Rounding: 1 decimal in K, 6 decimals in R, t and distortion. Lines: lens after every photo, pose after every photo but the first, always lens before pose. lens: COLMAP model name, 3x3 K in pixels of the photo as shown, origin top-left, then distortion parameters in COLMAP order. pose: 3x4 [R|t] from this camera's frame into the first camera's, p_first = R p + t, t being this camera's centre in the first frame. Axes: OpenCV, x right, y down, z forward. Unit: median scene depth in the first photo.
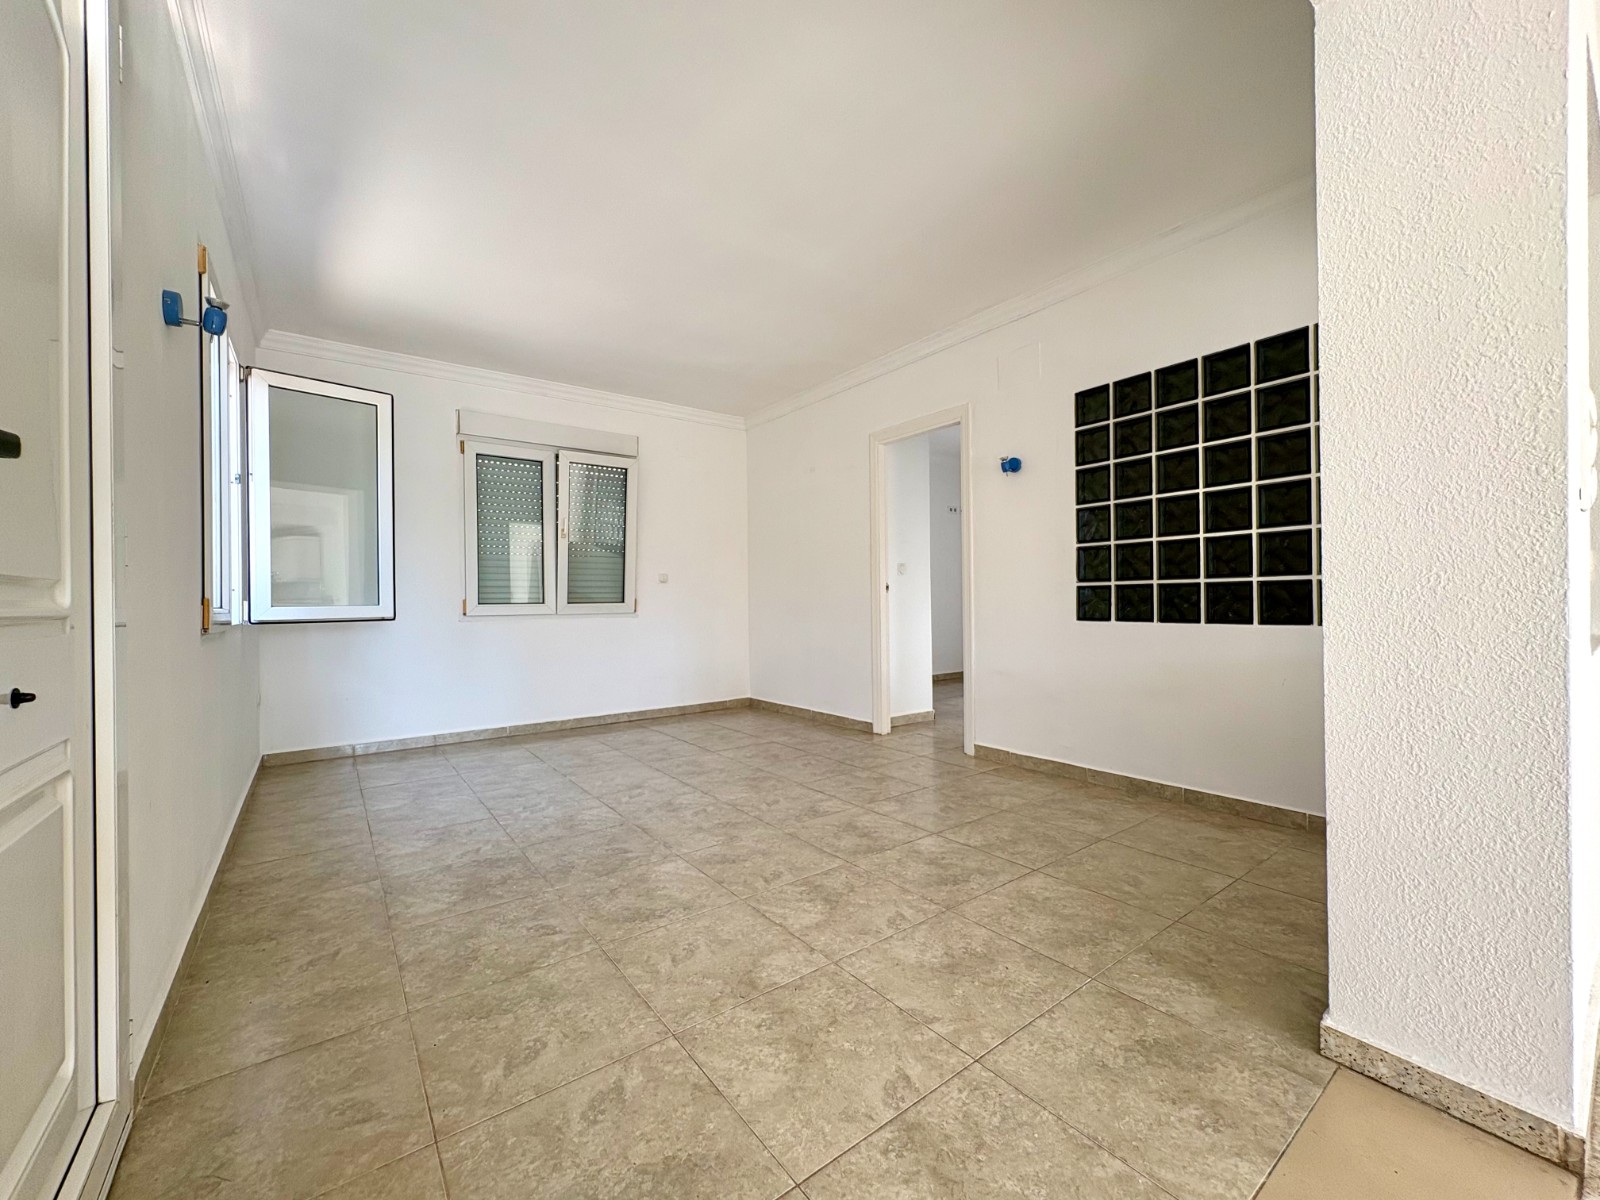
lens RADIAL K [[637.9, 0, 800.0], [0, 637.9, 600.0], [0, 0, 1]] dist [0.001986, -0.000198]
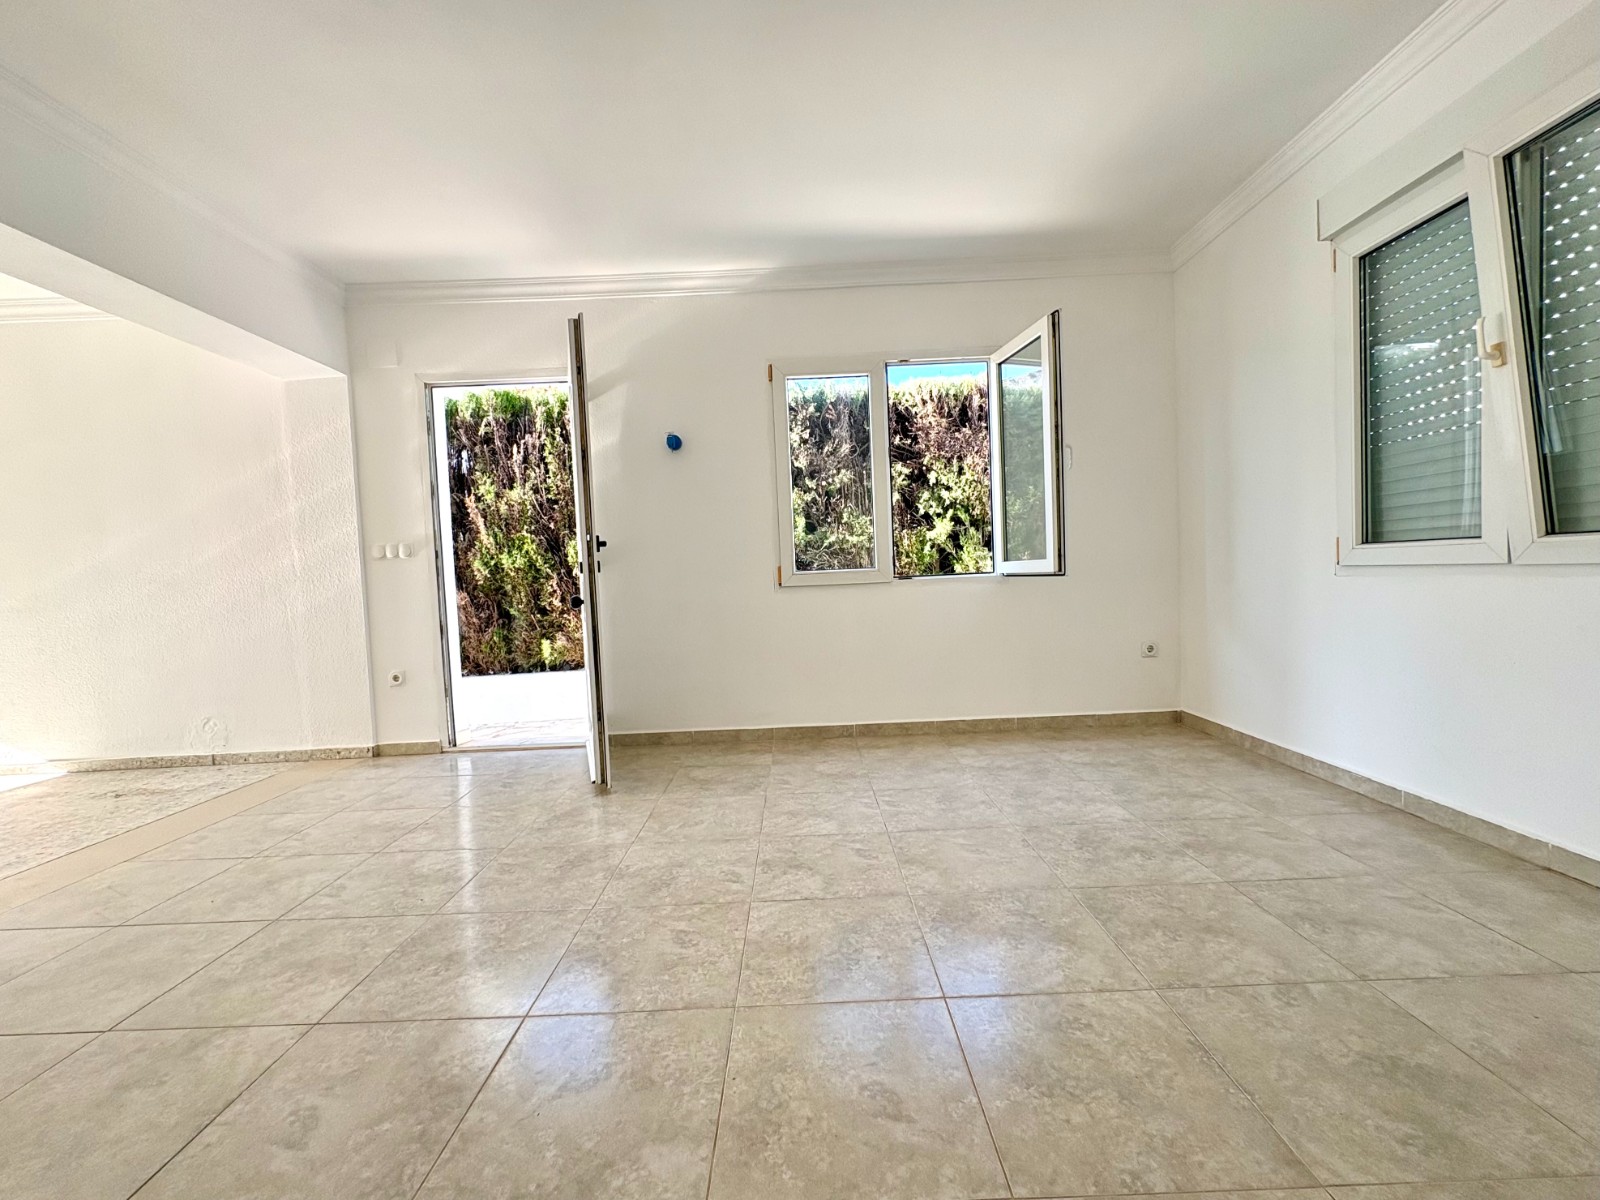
lens RADIAL K [[637.9, 0, 800.0], [0, 637.9, 600.0], [0, 0, 1]] dist [0.001986, -0.000198]
pose [[-0.588284, 0.070991, -0.805532, 0.374080], [0.051669, 0.997403, 0.050166, -0.000342], [0.807002, -0.012109, -0.590425, 1.622931]]
